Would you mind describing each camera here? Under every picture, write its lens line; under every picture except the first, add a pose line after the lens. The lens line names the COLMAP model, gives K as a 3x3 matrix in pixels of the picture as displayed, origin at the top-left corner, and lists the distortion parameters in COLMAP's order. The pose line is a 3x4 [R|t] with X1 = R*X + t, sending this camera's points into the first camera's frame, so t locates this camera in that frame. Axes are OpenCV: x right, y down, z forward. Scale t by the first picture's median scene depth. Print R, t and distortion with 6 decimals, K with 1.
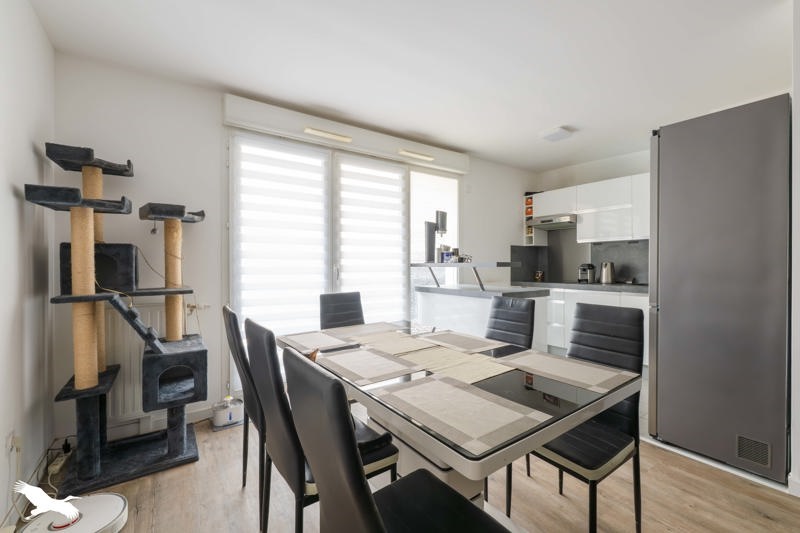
lens RADIAL K [[339.5, 0, 400.0], [0, 339.5, 266.5], [0, 0, 1]] dist [0.000439, -0.000374]
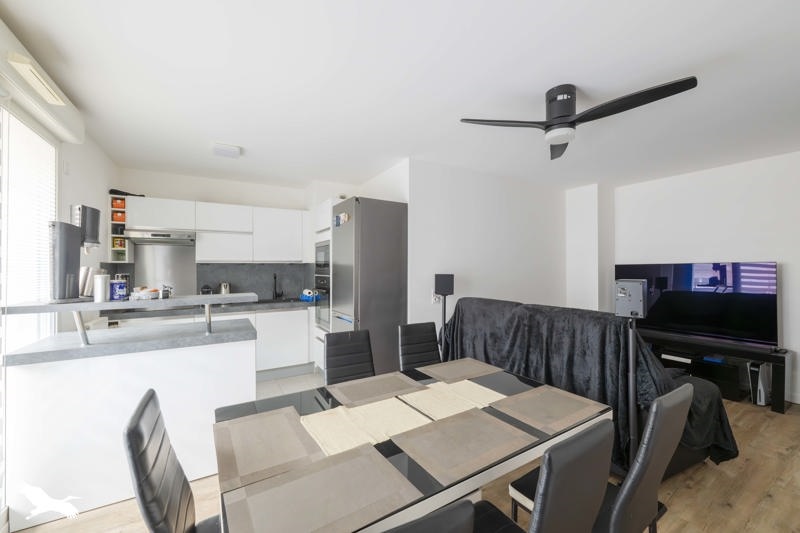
lens RADIAL K [[316.8, 0, 401.9], [0, 316.8, 269.0], [0, 0, 1]] dist [-0.000621, 0.000002]
pose [[0.054017, 0.000434, 0.998540, -0.535772], [0.006393, 0.999979, -0.000781, -0.083675], [-0.998520, 0.006426, 0.054013, 0.665321]]
